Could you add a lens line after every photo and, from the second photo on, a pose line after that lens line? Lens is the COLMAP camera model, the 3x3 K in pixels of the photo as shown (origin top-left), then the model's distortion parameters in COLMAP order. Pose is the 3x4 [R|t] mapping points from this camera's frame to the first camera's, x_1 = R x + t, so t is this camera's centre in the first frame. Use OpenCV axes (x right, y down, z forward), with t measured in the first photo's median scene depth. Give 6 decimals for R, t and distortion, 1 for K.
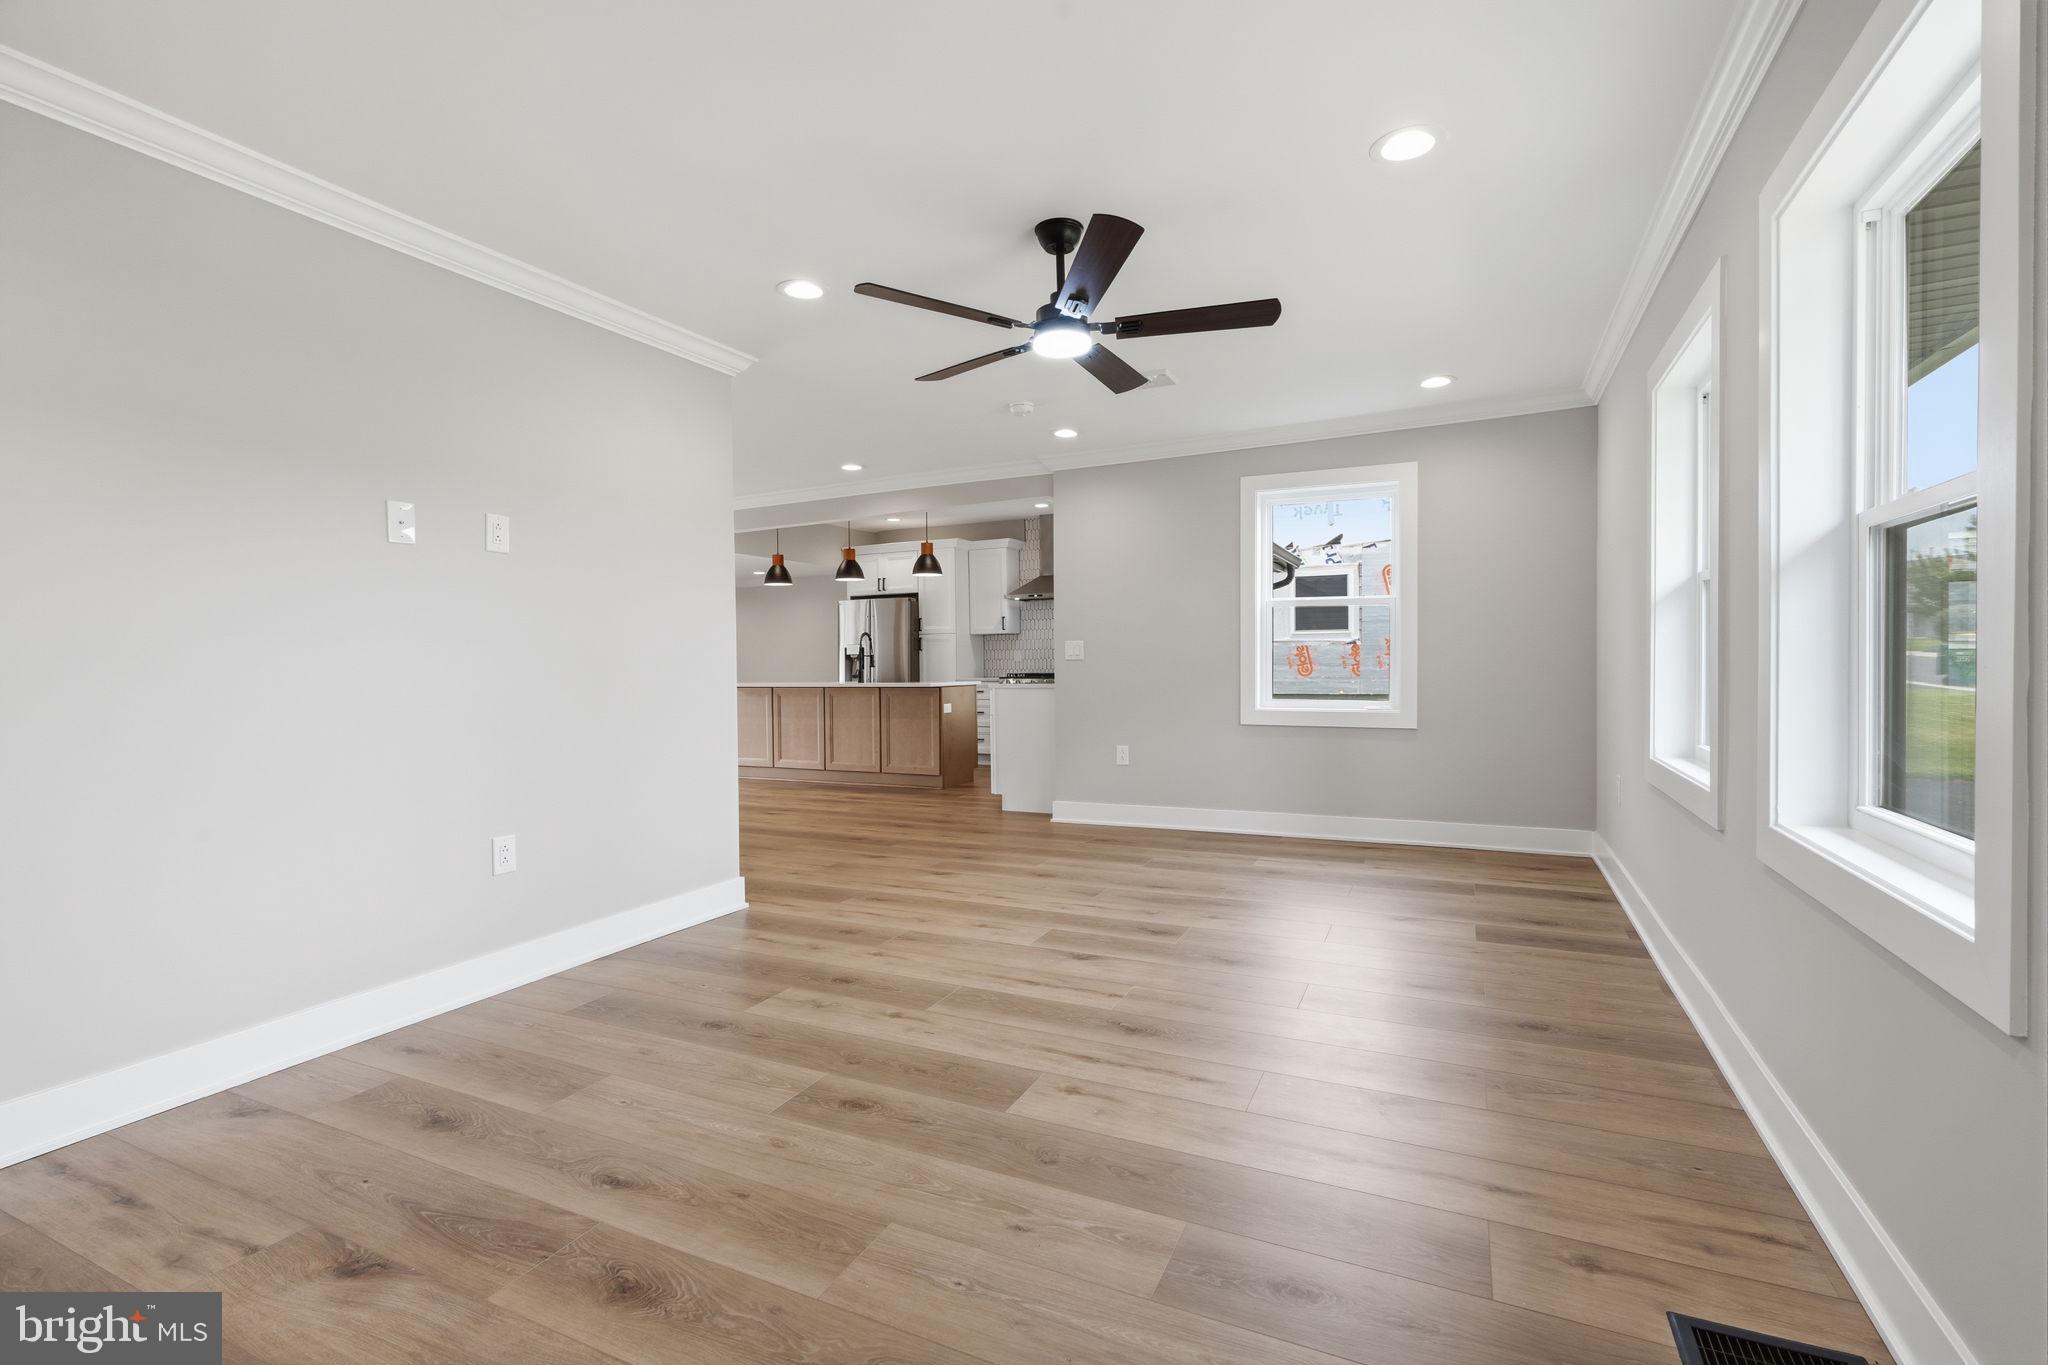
lens RADIAL K [[913.8, 0, 1025.8], [0, 913.8, 679.2], [0, 0, 1]] dist [-0.002726, 0.000398]
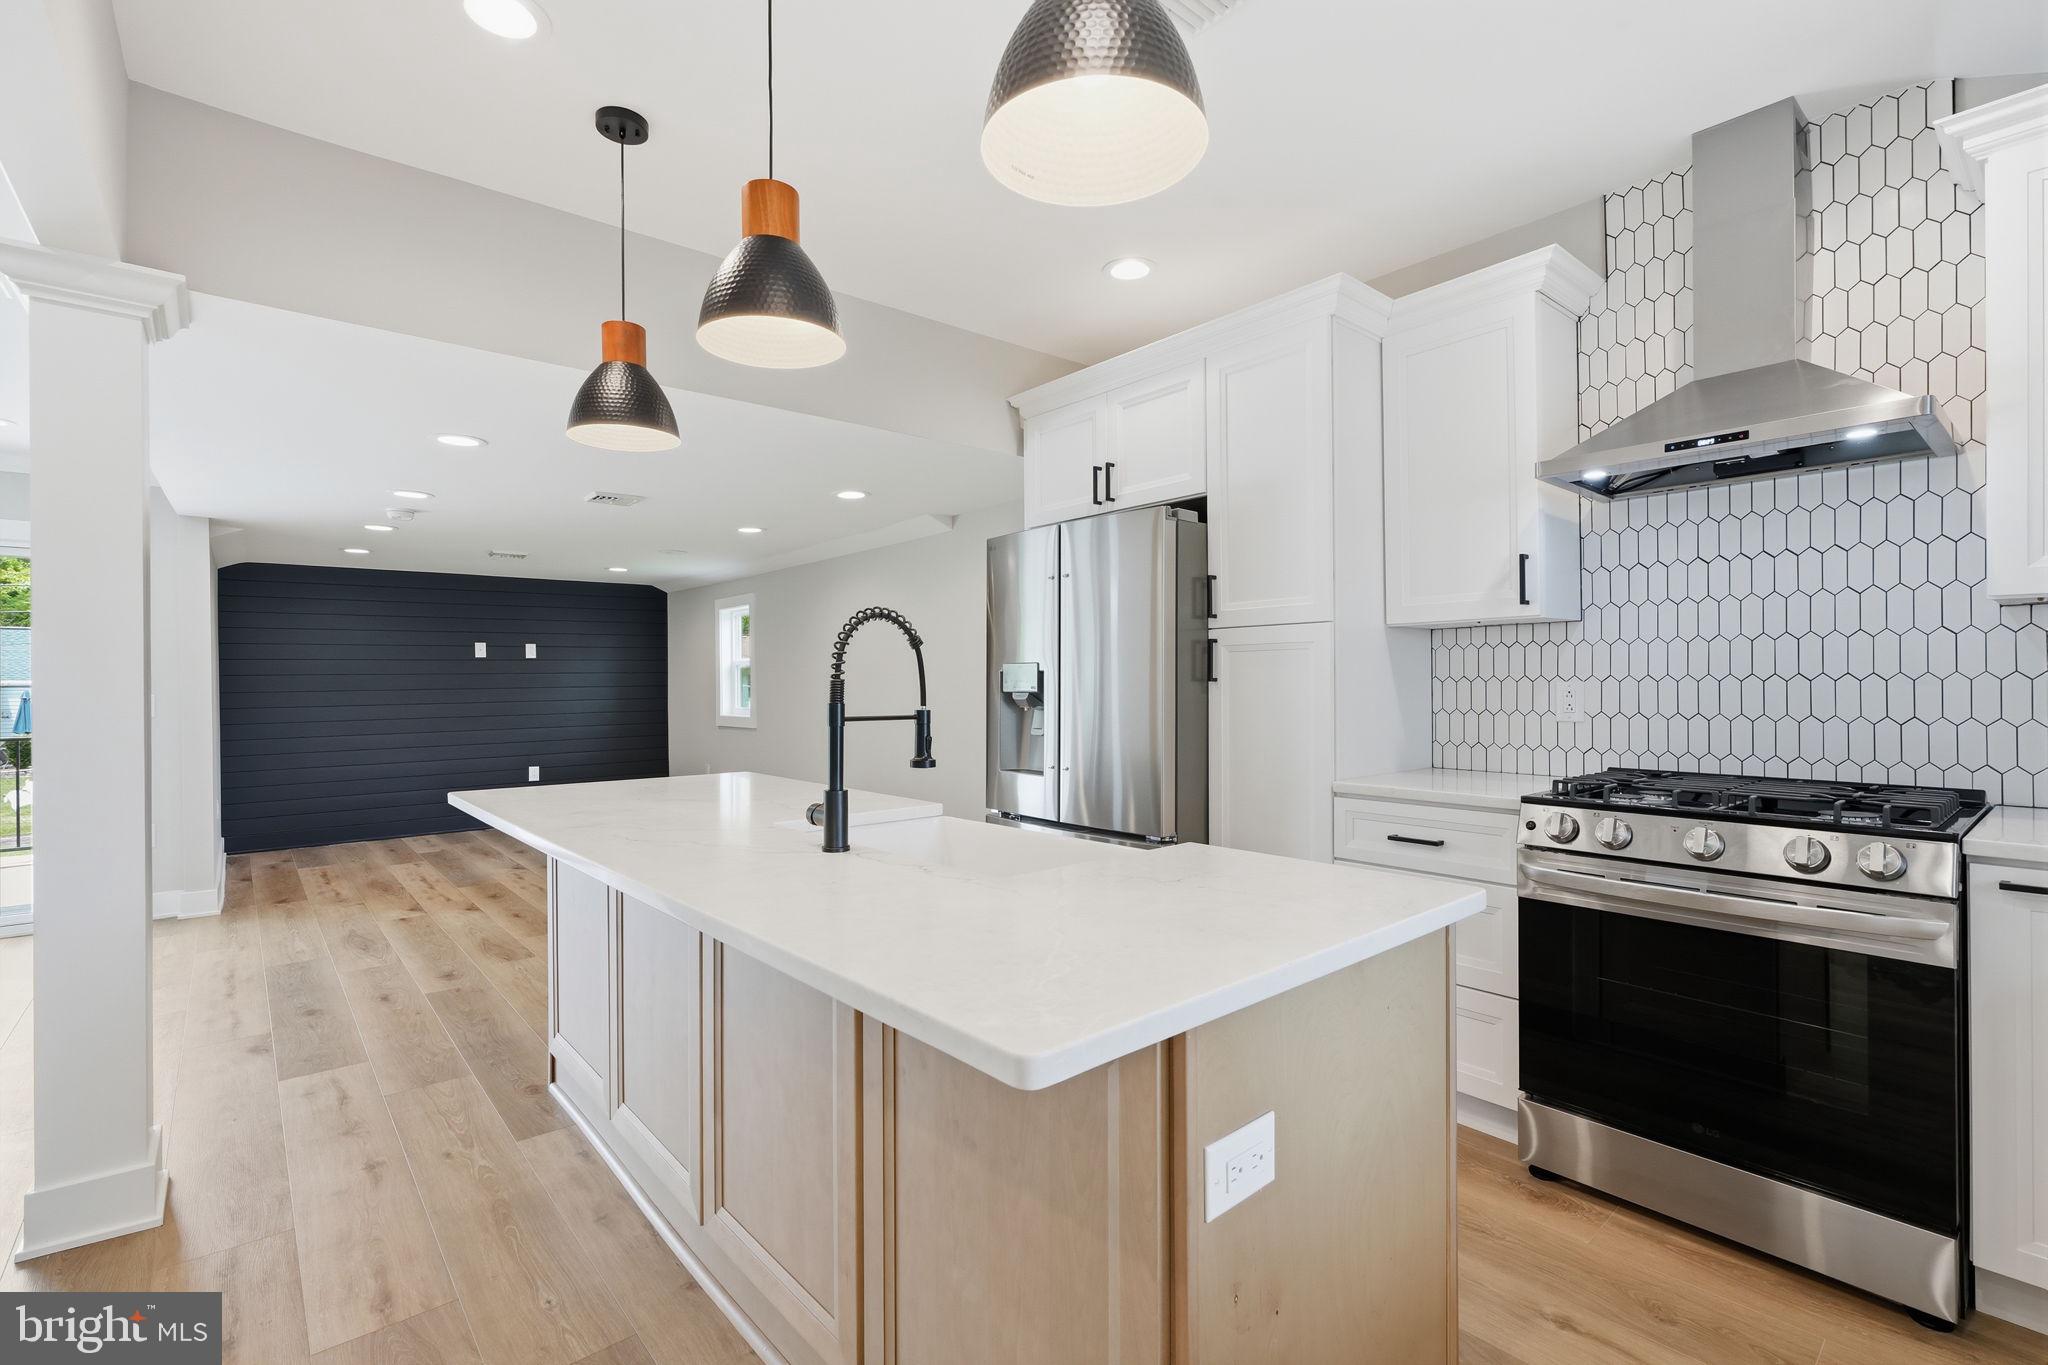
lens RADIAL K [[916.6, 0, 1024.0], [0, 916.6, 682.5], [0, 0, 1]] dist [-0.001180, 0.001381]
pose [[0.915840, 0.001726, -0.401541, -0.050224], [-0.007670, 0.999884, -0.013194, -0.026583], [0.401471, 0.015163, 0.915746, 0.699463]]
